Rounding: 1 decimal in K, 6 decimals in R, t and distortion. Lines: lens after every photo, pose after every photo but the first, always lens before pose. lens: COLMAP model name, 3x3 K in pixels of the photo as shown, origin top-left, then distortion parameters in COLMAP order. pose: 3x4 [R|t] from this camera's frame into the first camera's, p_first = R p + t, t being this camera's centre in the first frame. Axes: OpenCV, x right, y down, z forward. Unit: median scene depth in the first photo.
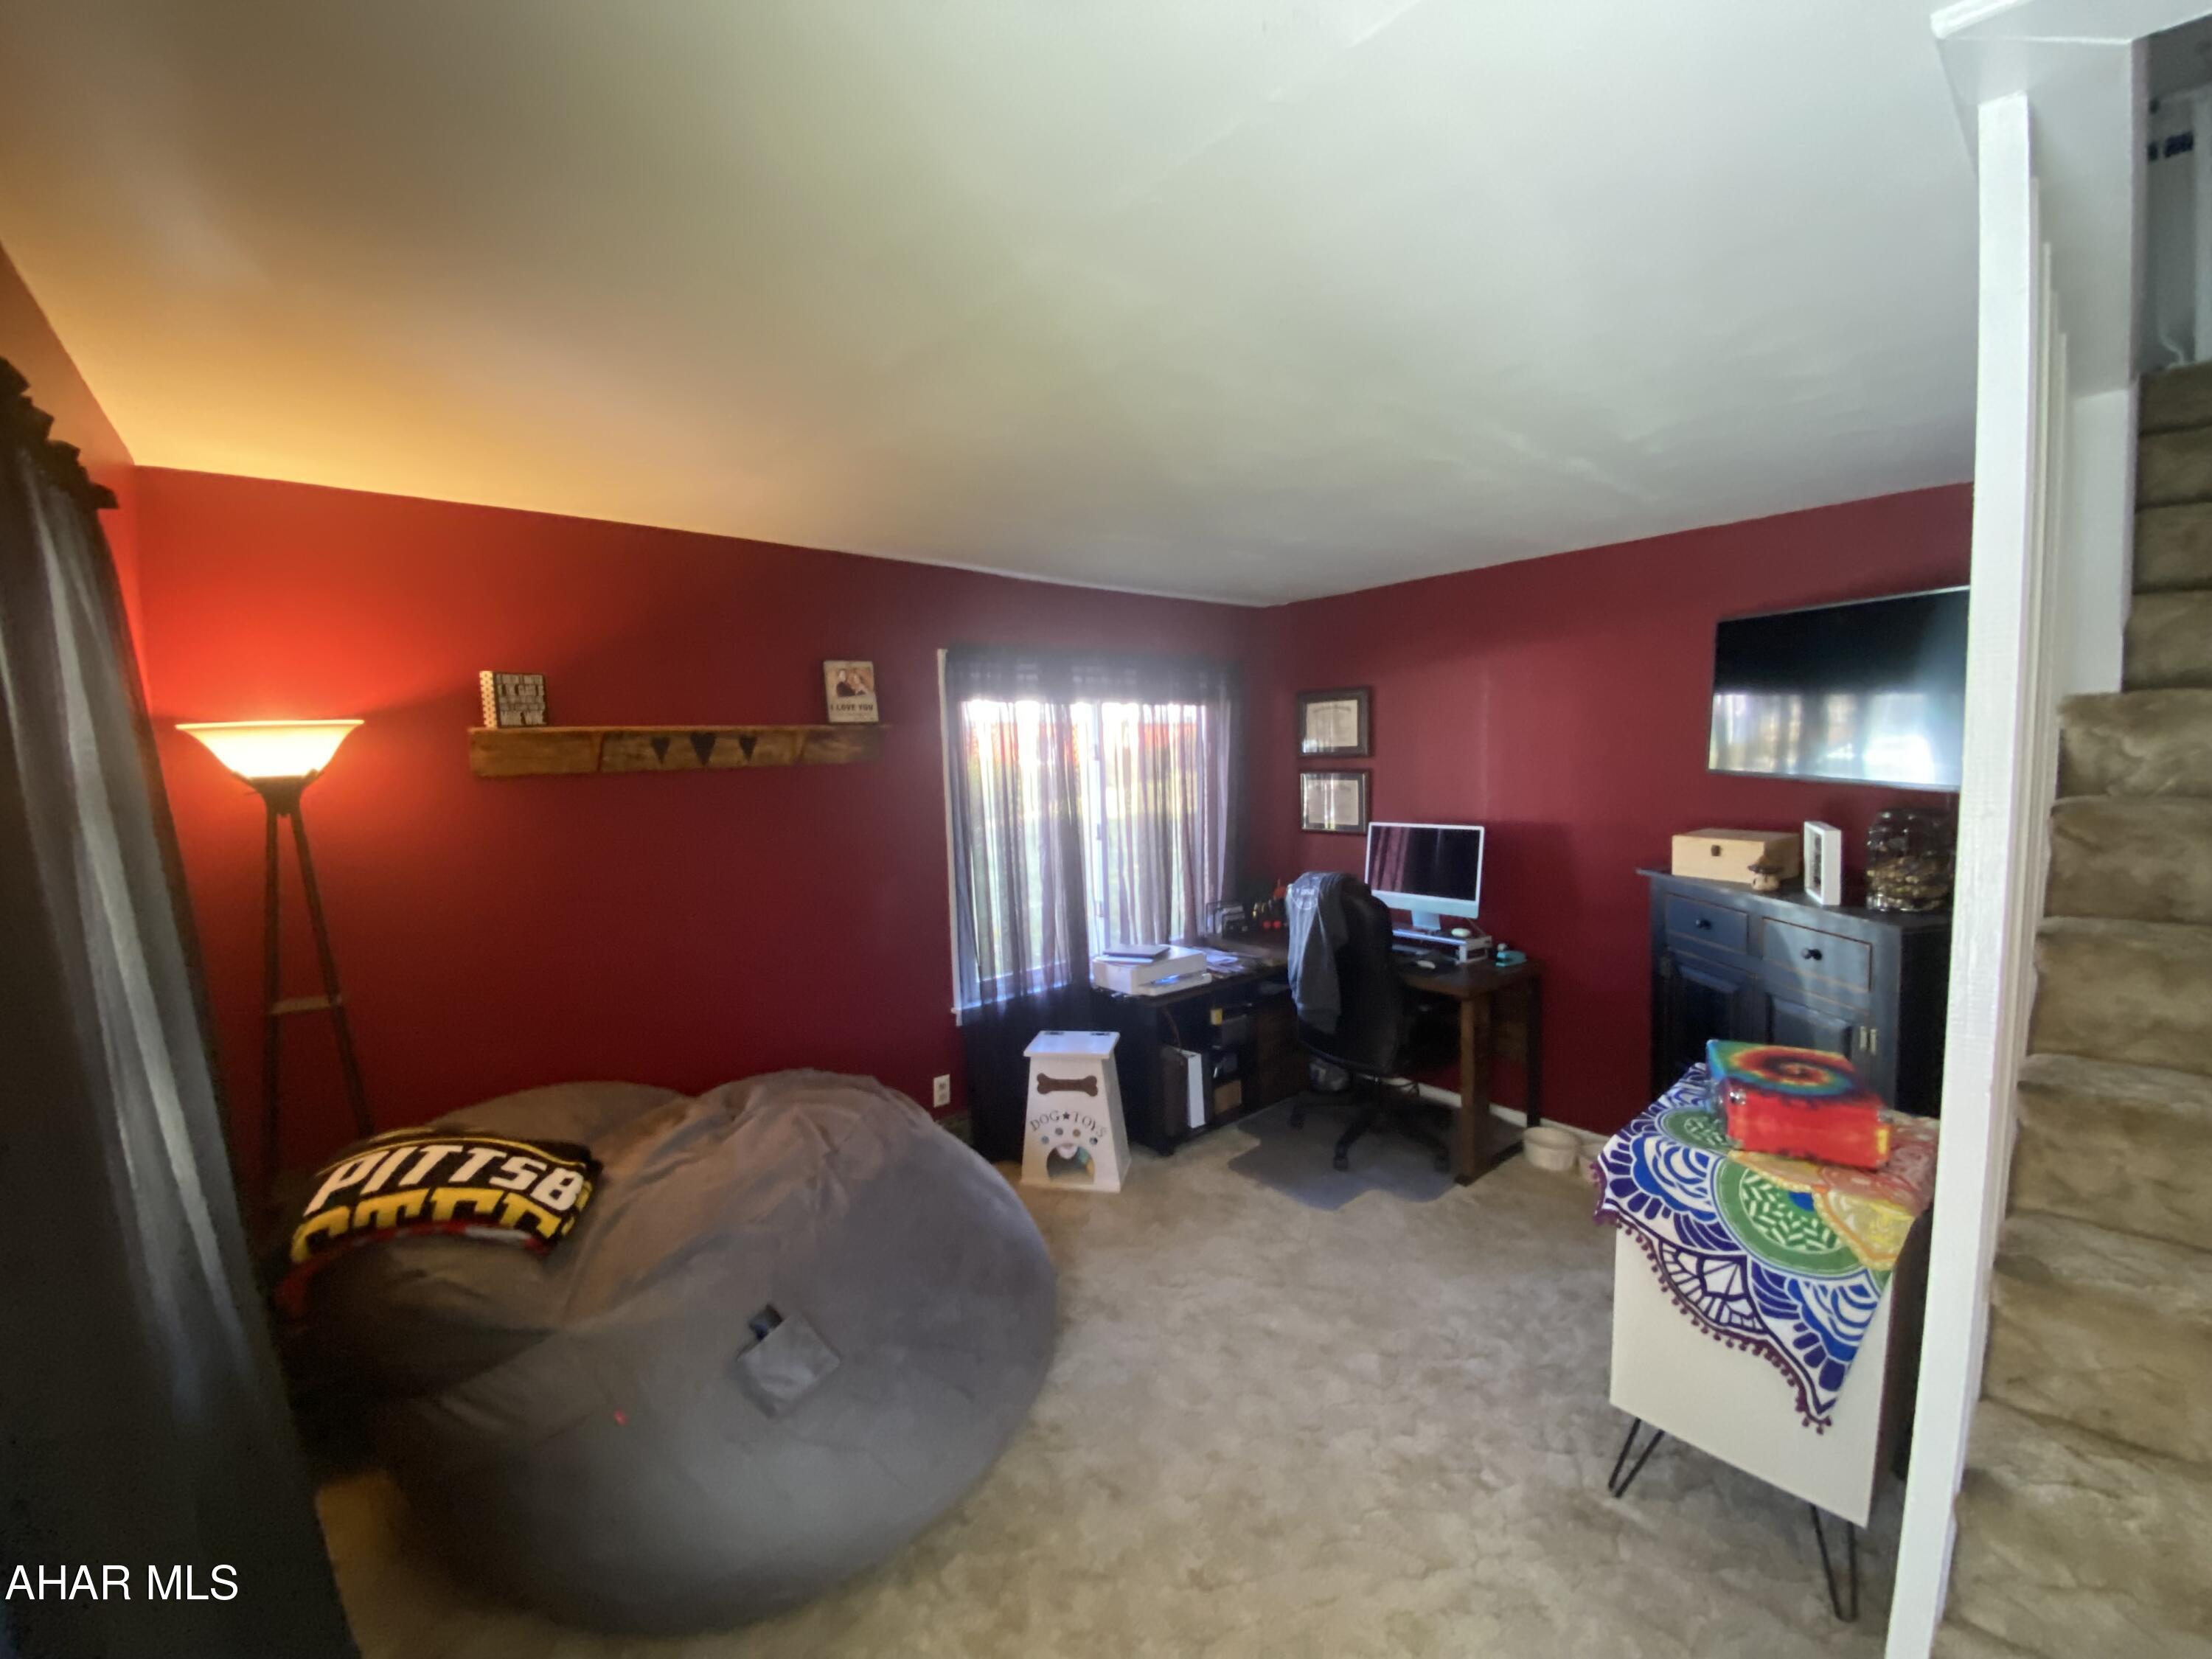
lens RADIAL K [[884.3, 0, 1106.0], [0, 884.3, 829.5], [0, 0, 1]] dist [0.045342, -0.039551]
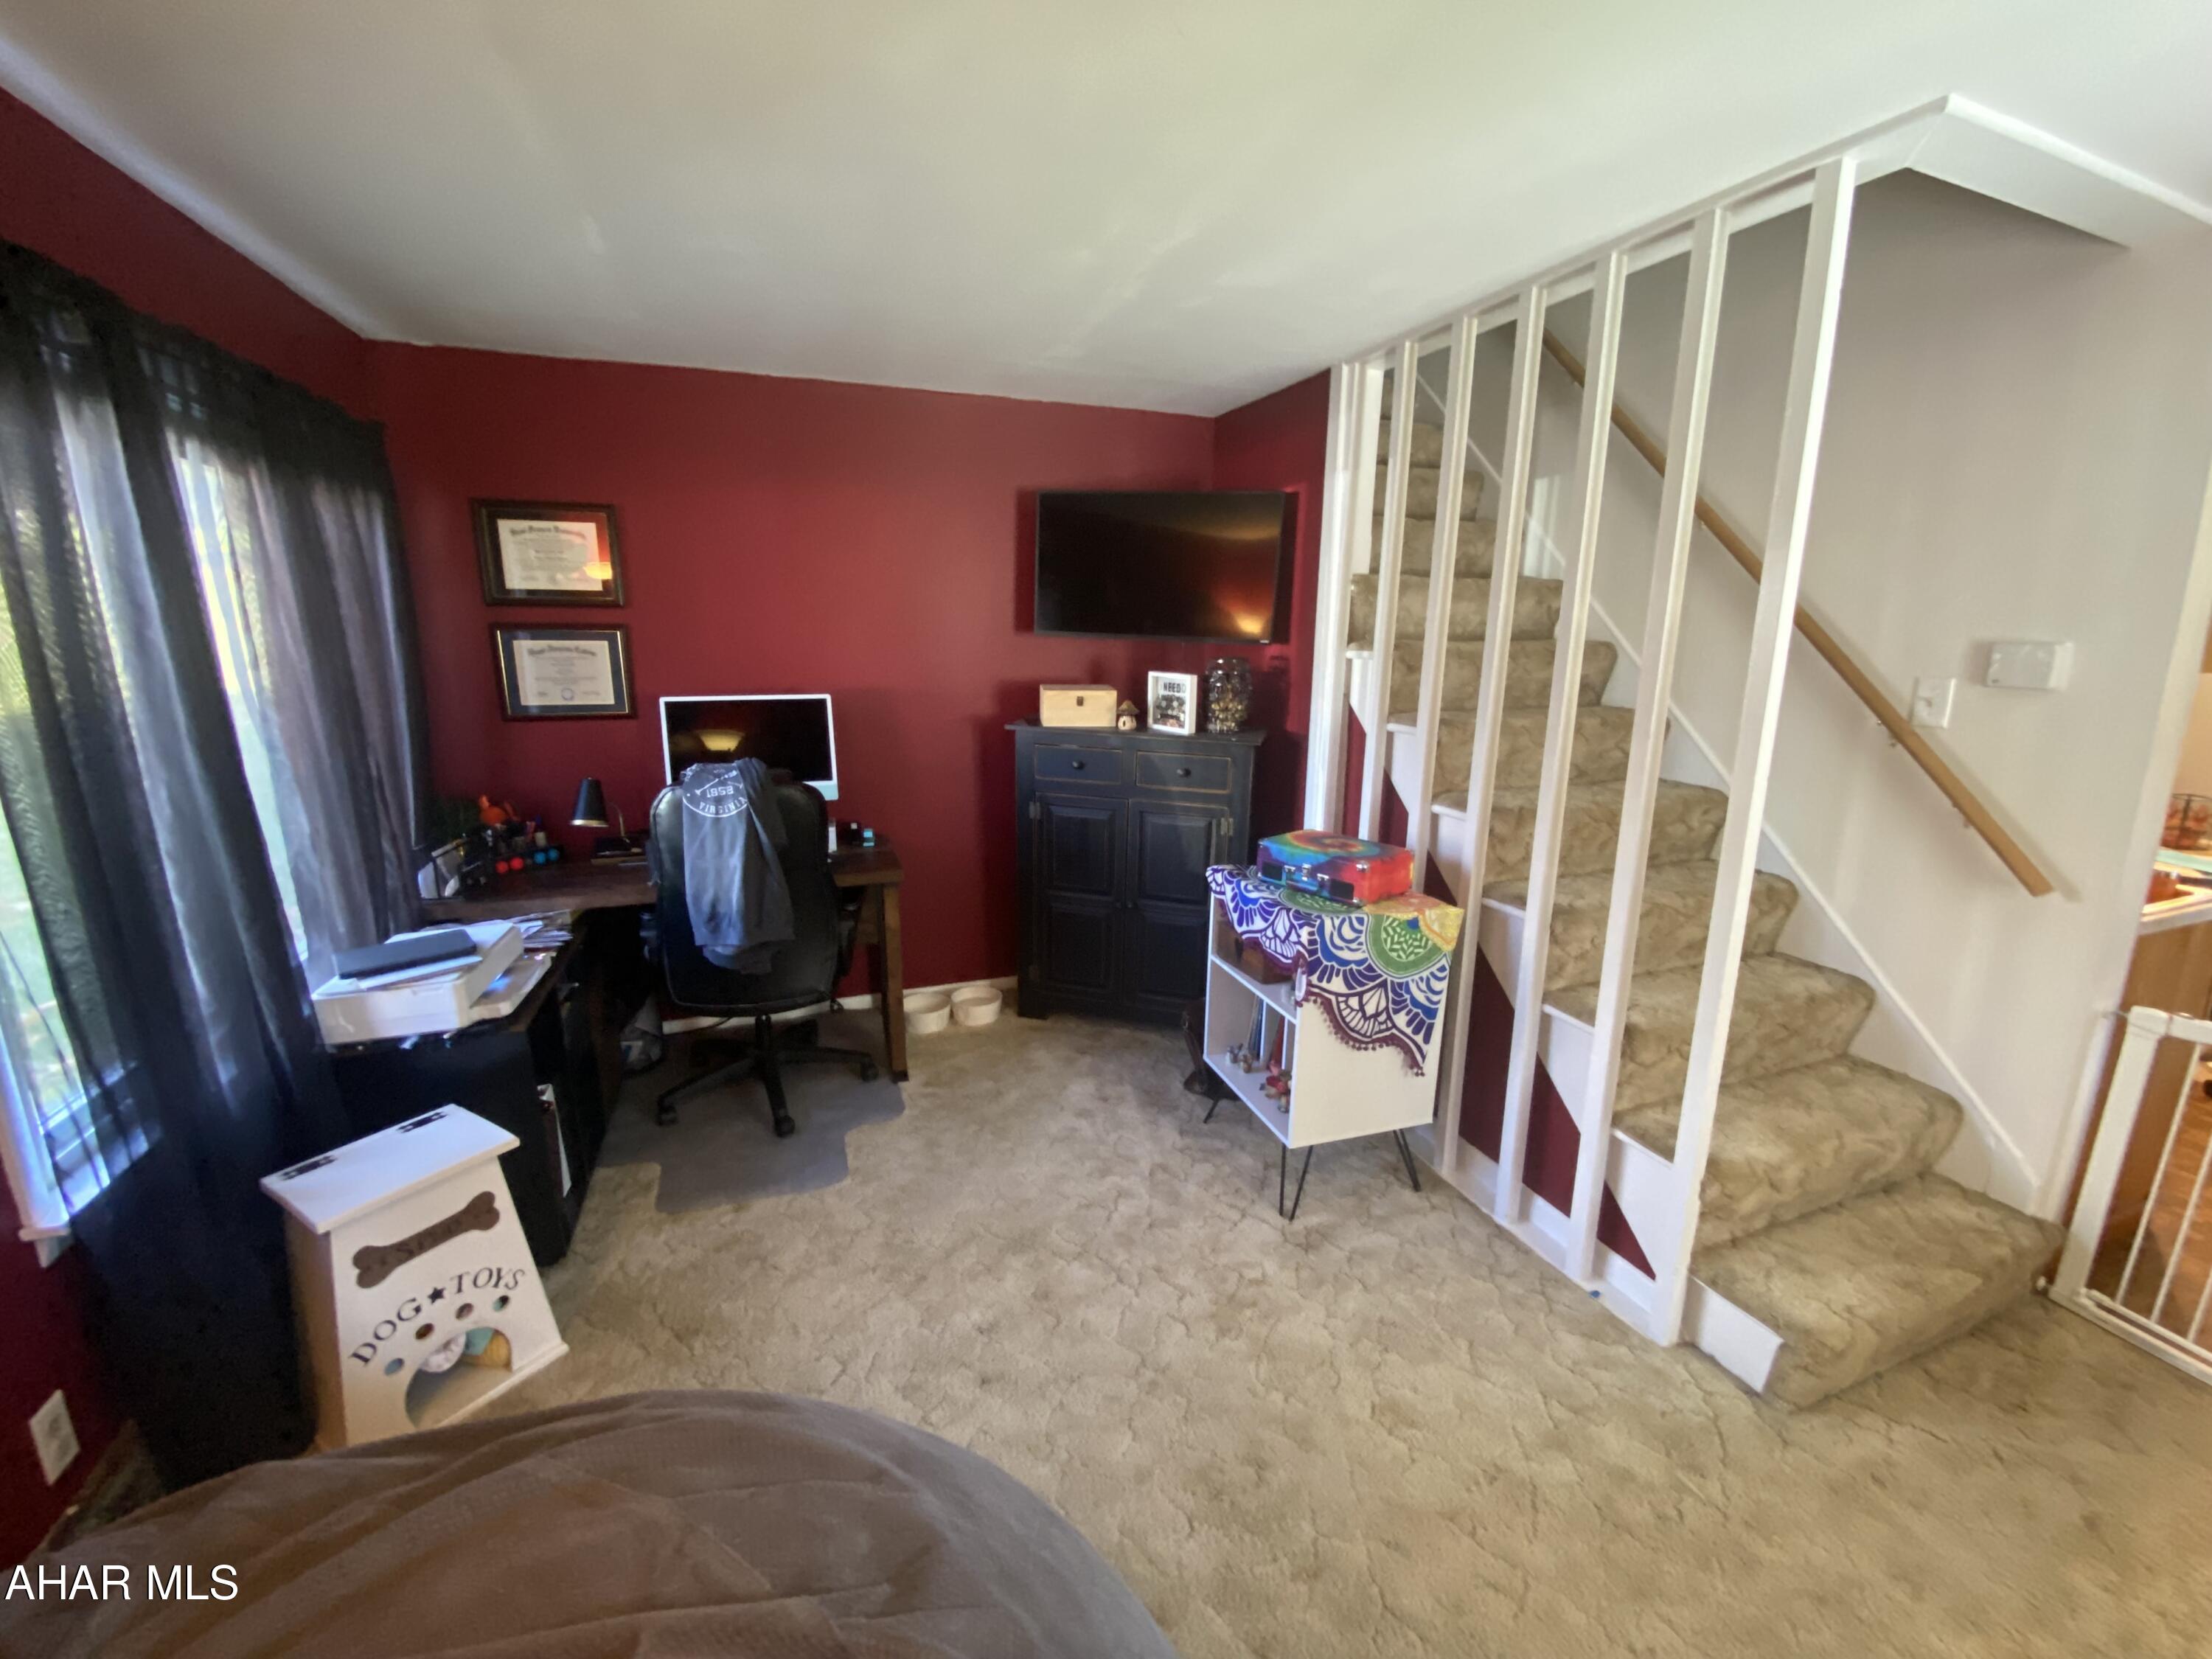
lens RADIAL K [[884.3, 0, 1106.0], [0, 884.3, 829.5], [0, 0, 1]] dist [0.045342, -0.039551]
pose [[0.369422, -0.170691, 0.913451, -0.362565], [0.066259, 0.985322, 0.157324, 0.010122], [-0.926897, 0.002406, 0.375309, 0.516951]]
